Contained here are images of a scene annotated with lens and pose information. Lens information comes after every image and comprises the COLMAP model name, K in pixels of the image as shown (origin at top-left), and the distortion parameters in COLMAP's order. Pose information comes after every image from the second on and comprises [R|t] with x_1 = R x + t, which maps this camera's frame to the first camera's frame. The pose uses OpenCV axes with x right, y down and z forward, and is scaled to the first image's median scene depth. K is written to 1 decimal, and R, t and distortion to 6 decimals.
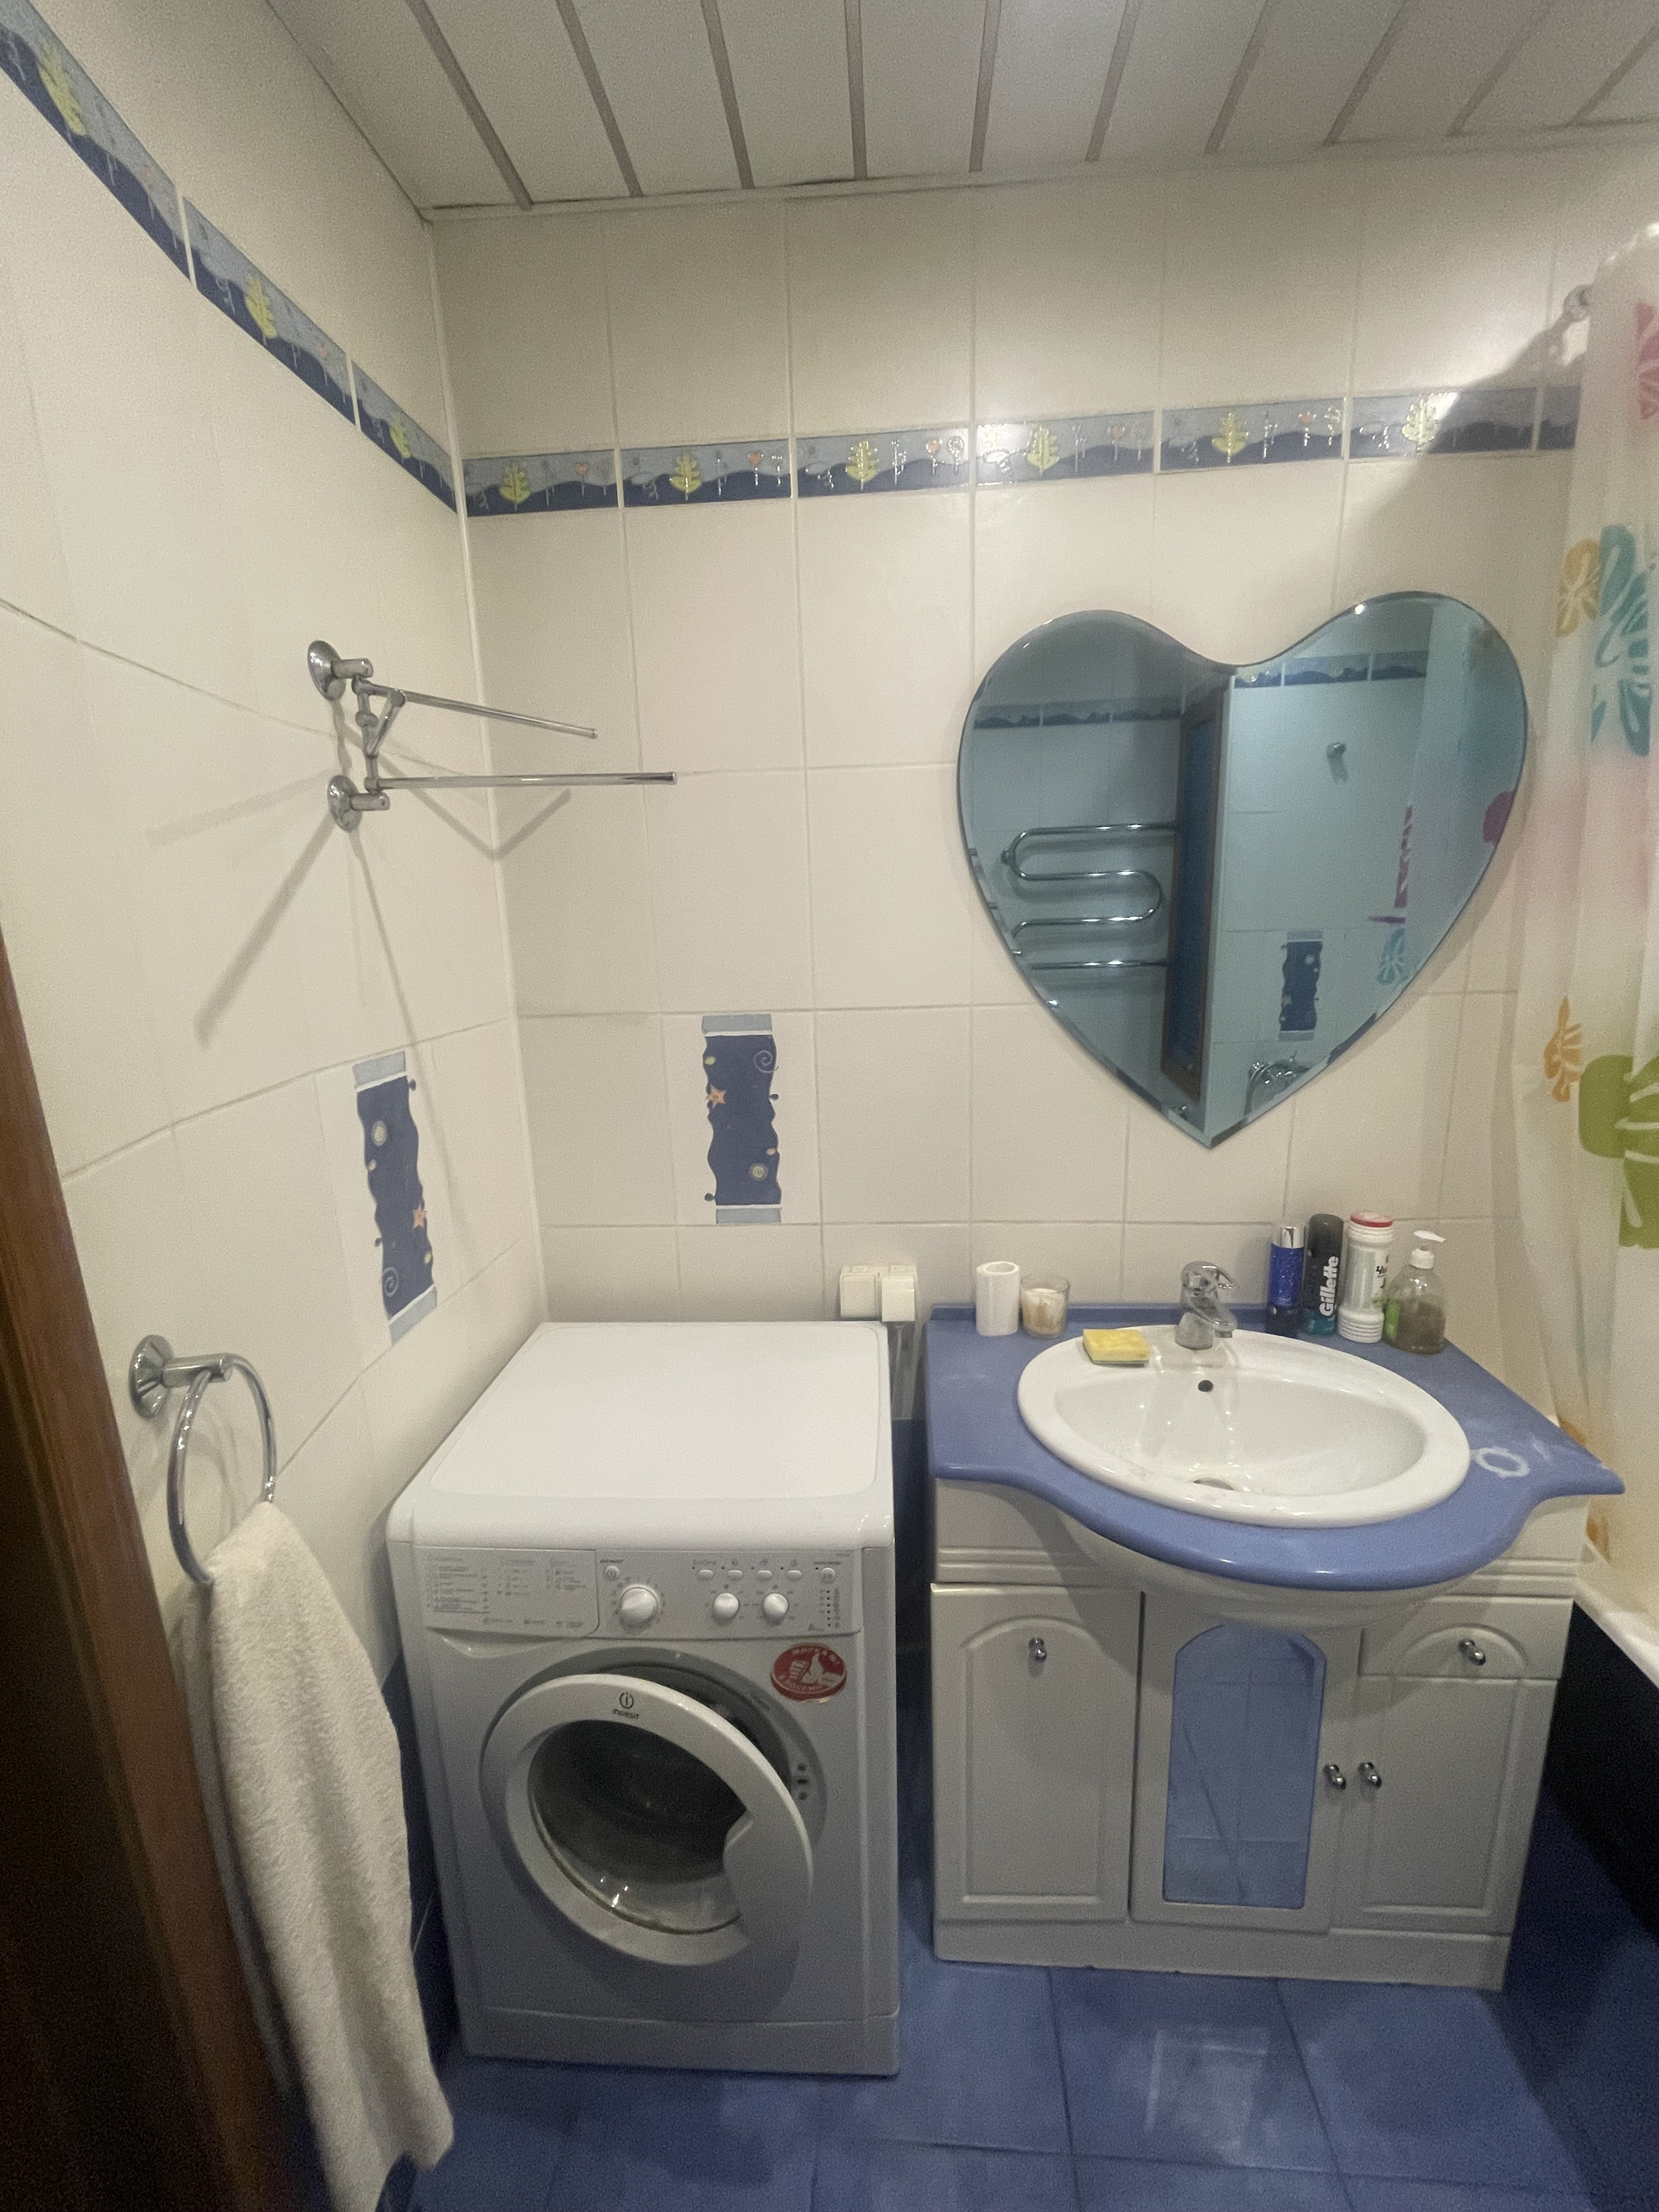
lens RADIAL K [[877.7, 0, 829.5], [0, 877.7, 1106.0], [0, 0, 1]] dist [-0.002317, -0.000126]
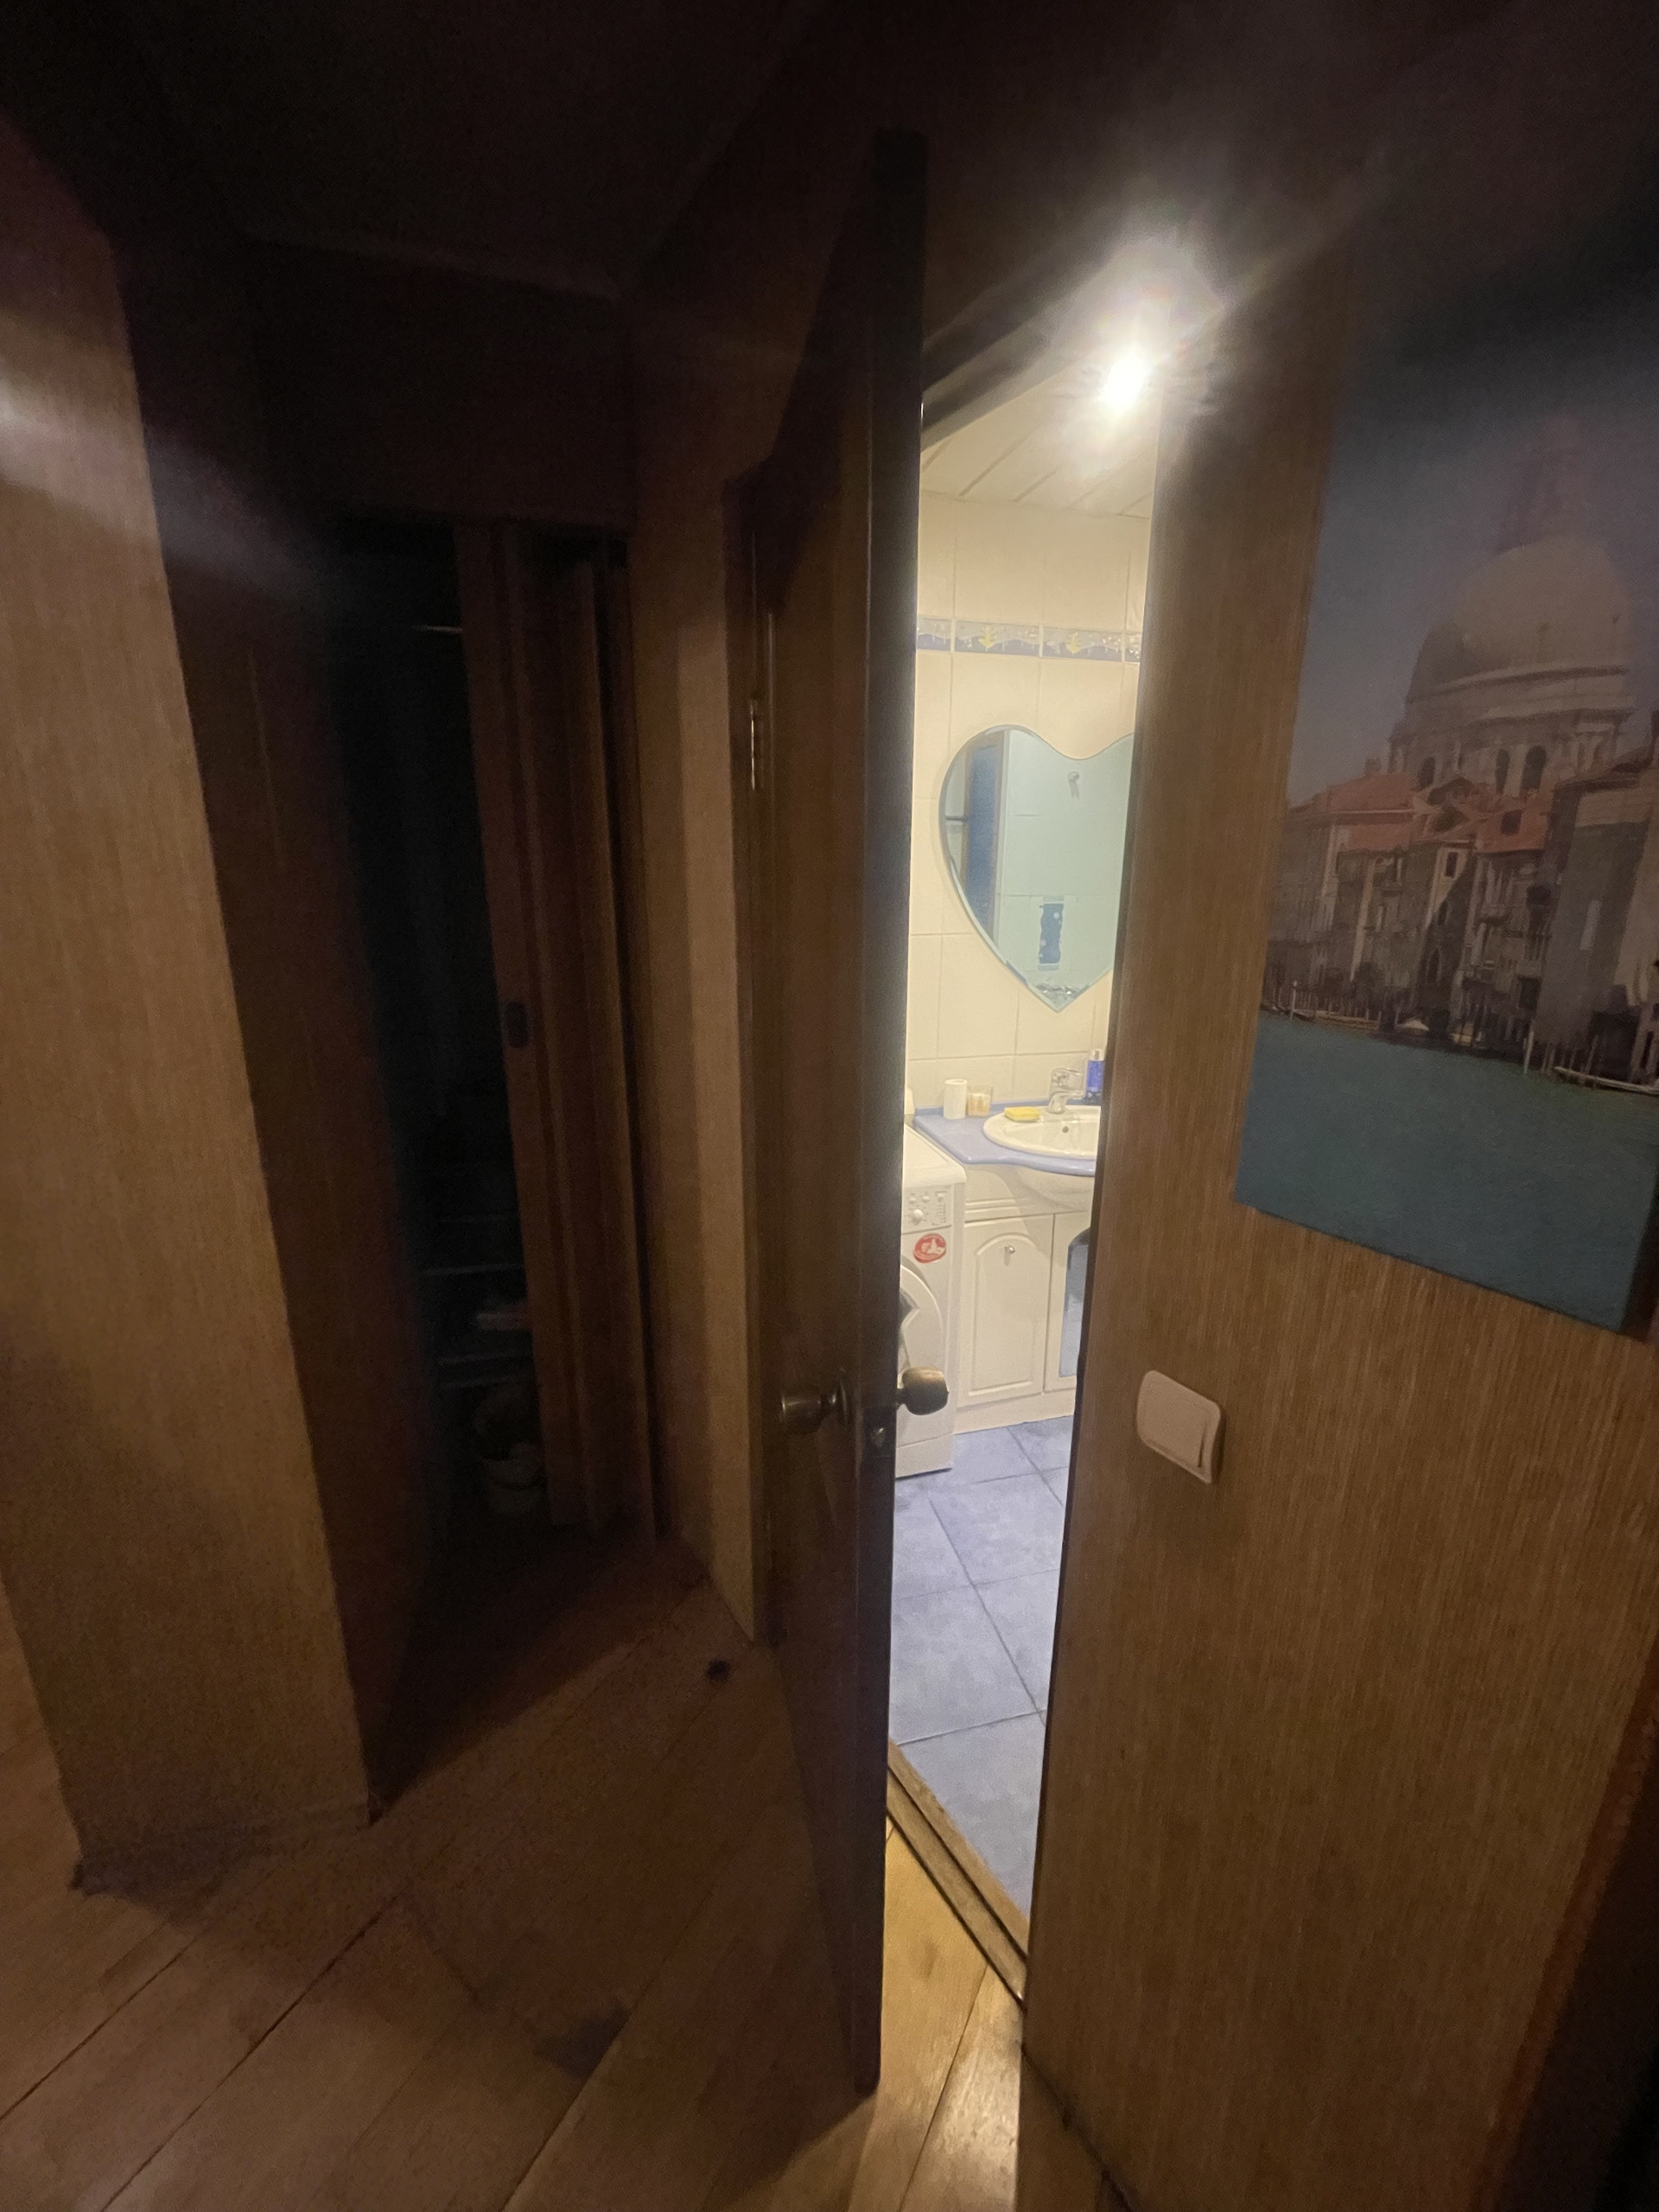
lens RADIAL K [[877.7, 0, 829.5], [0, 877.7, 1106.0], [0, 0, 1]] dist [-0.002317, -0.000126]
pose [[0.947846, -0.051919, 0.314473, -0.681491], [0.037288, 0.997931, 0.052369, 0.143751], [-0.316541, -0.037911, 0.947821, -0.685337]]
